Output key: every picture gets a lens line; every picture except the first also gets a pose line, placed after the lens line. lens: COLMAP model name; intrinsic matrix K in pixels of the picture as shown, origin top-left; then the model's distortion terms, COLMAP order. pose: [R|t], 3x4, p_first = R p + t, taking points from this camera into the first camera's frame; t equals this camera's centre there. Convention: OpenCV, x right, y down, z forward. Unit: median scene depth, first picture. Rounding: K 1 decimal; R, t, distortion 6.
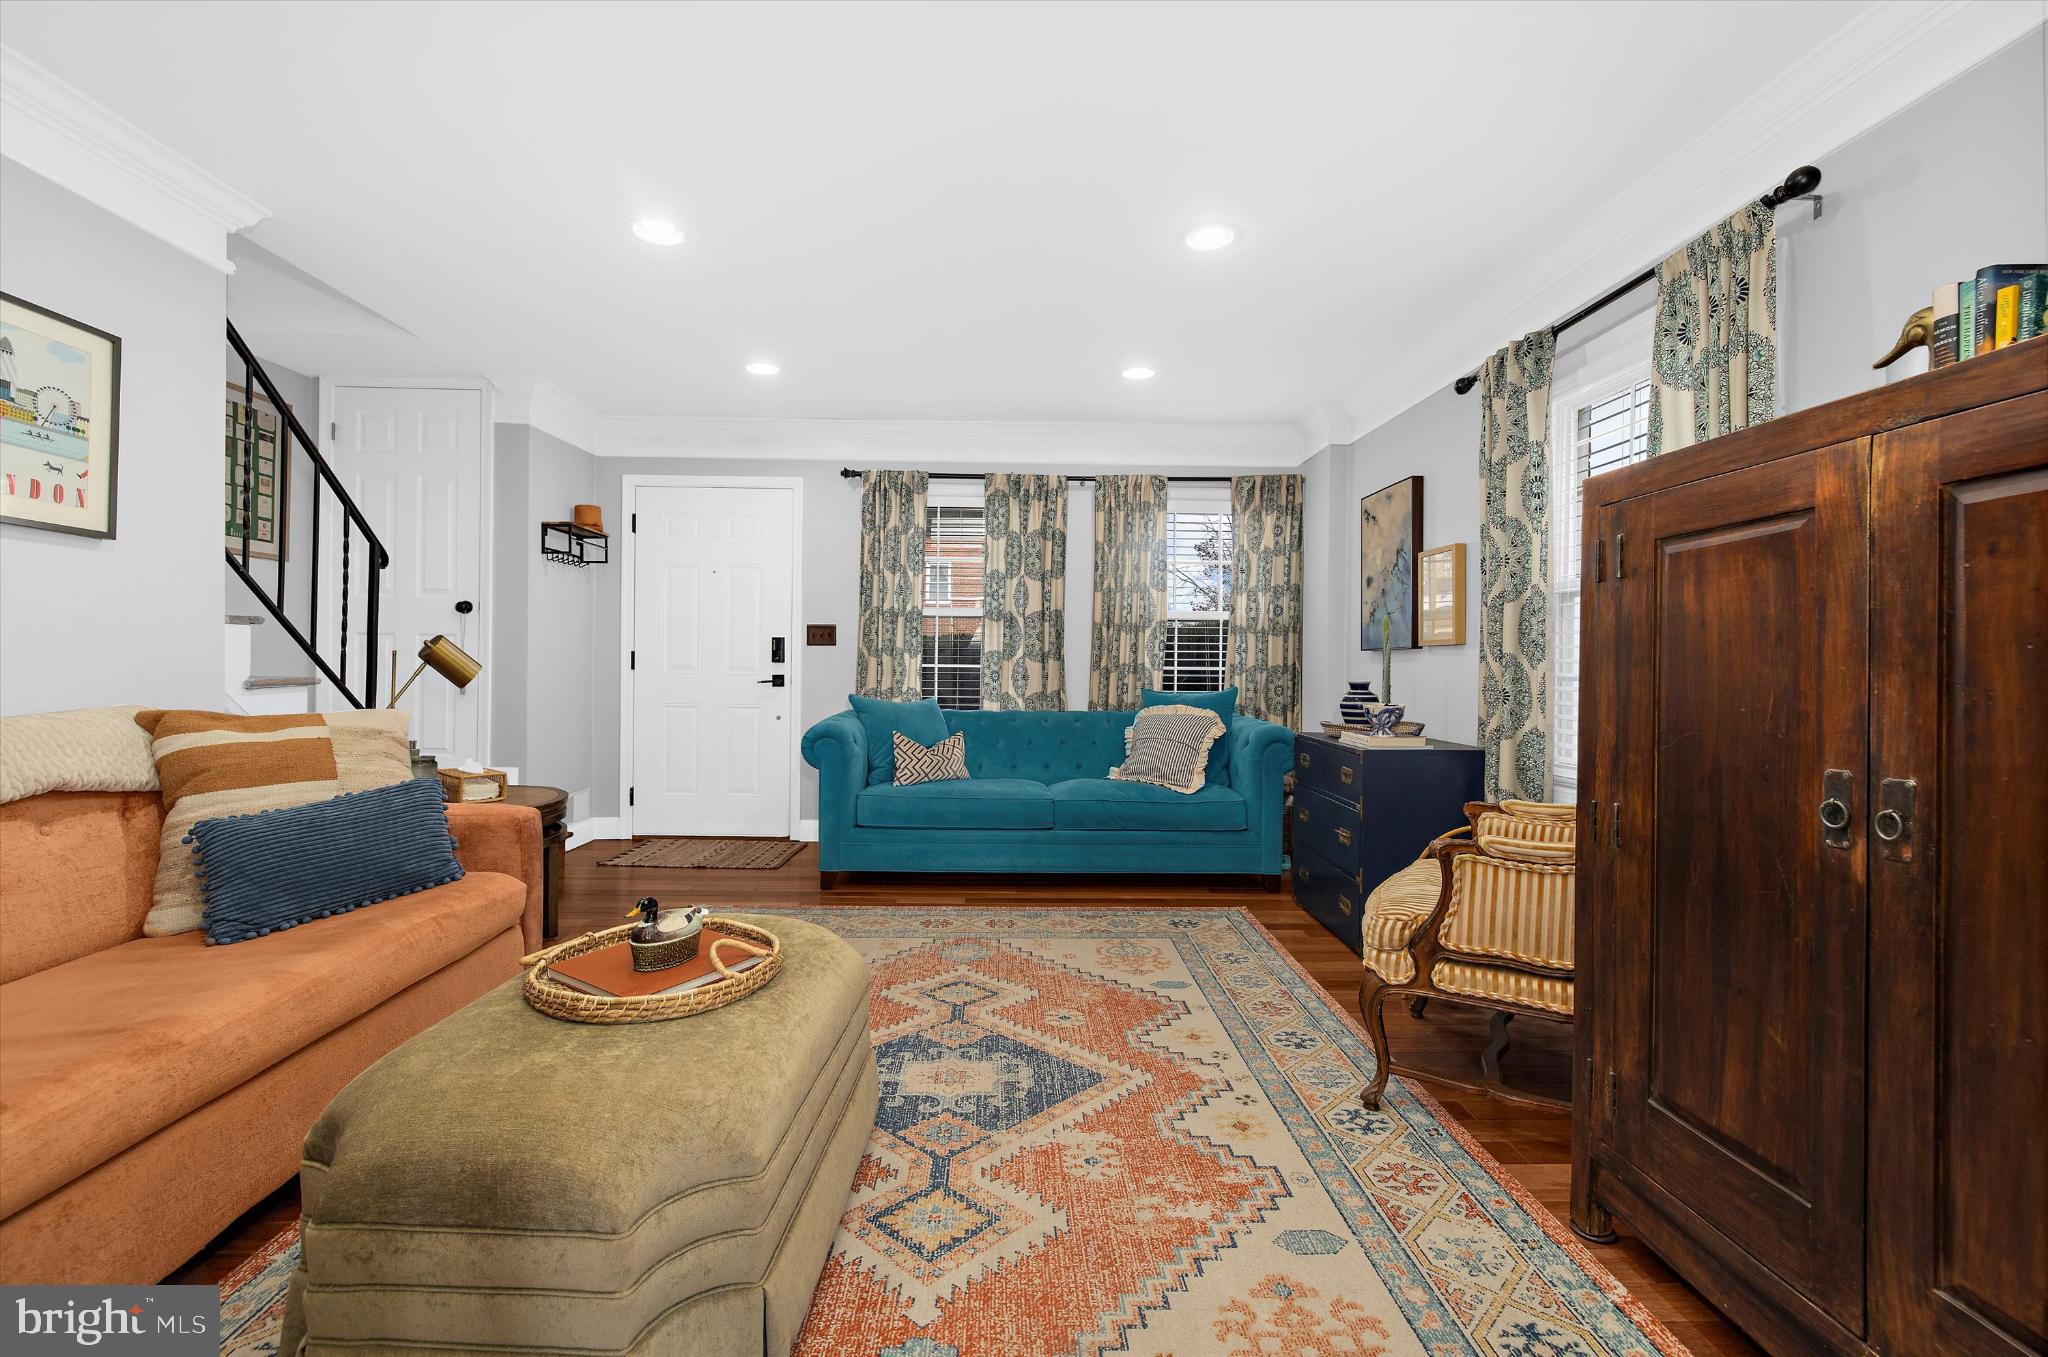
lens RADIAL K [[920.8, 0, 999.2], [0, 920.8, 671.4], [0, 0, 1]] dist [-0.002285, -0.000218]
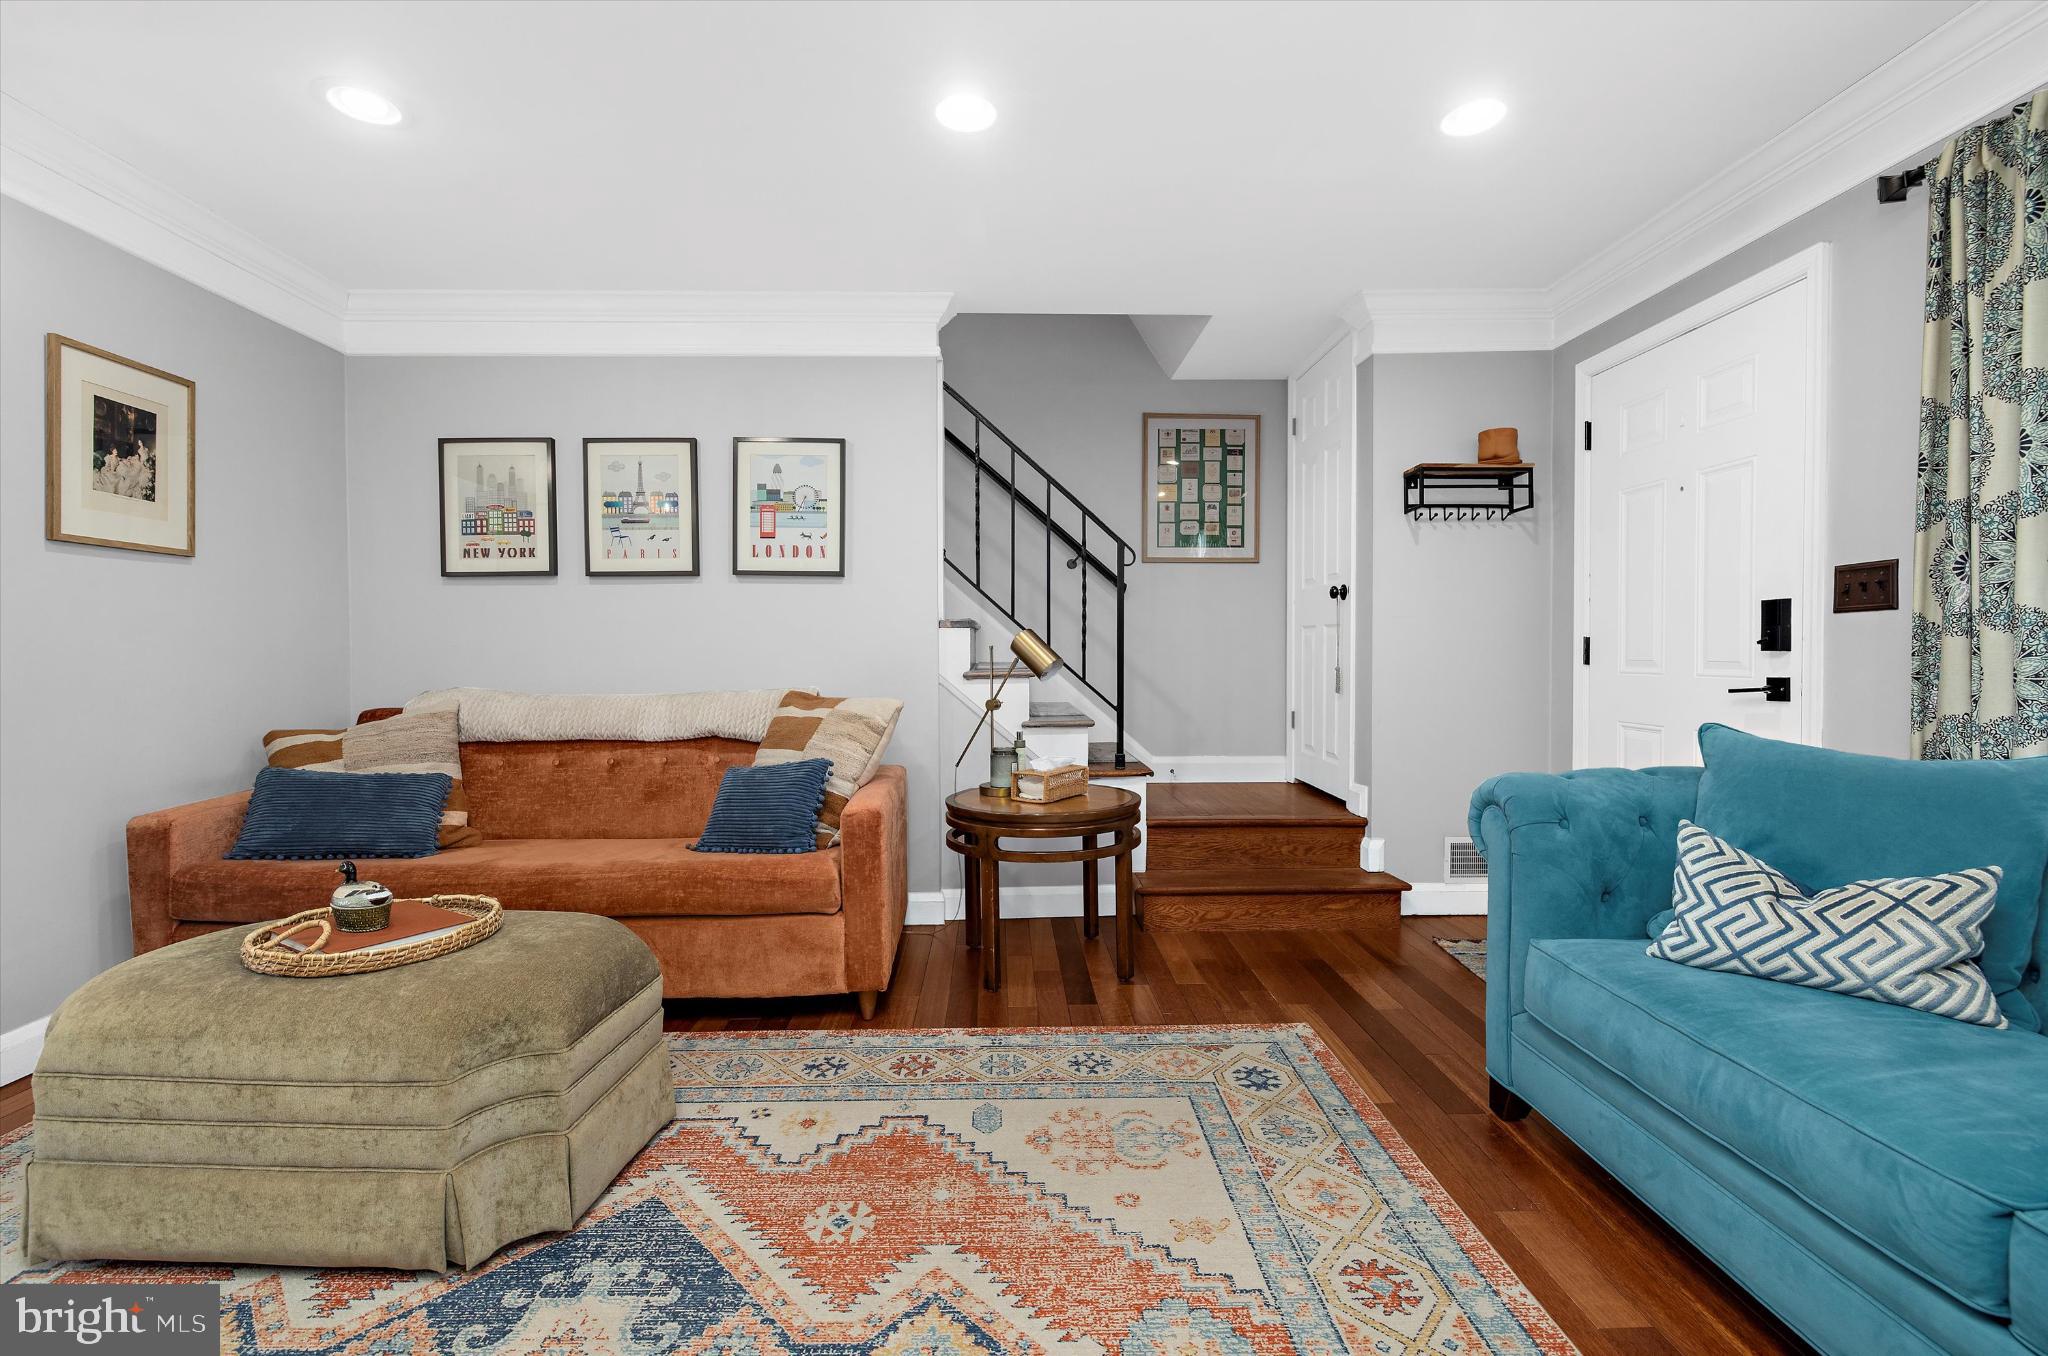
lens RADIAL K [[920.8, 0, 999.2], [0, 920.8, 670.9], [0, 0, 1]] dist [-0.002285, -0.000218]
pose [[-0.017808, 0.007929, -0.999810, 0.381986], [-0.005117, 0.999955, 0.008021, -0.002313], [0.999828, 0.005259, -0.017766, 0.938862]]
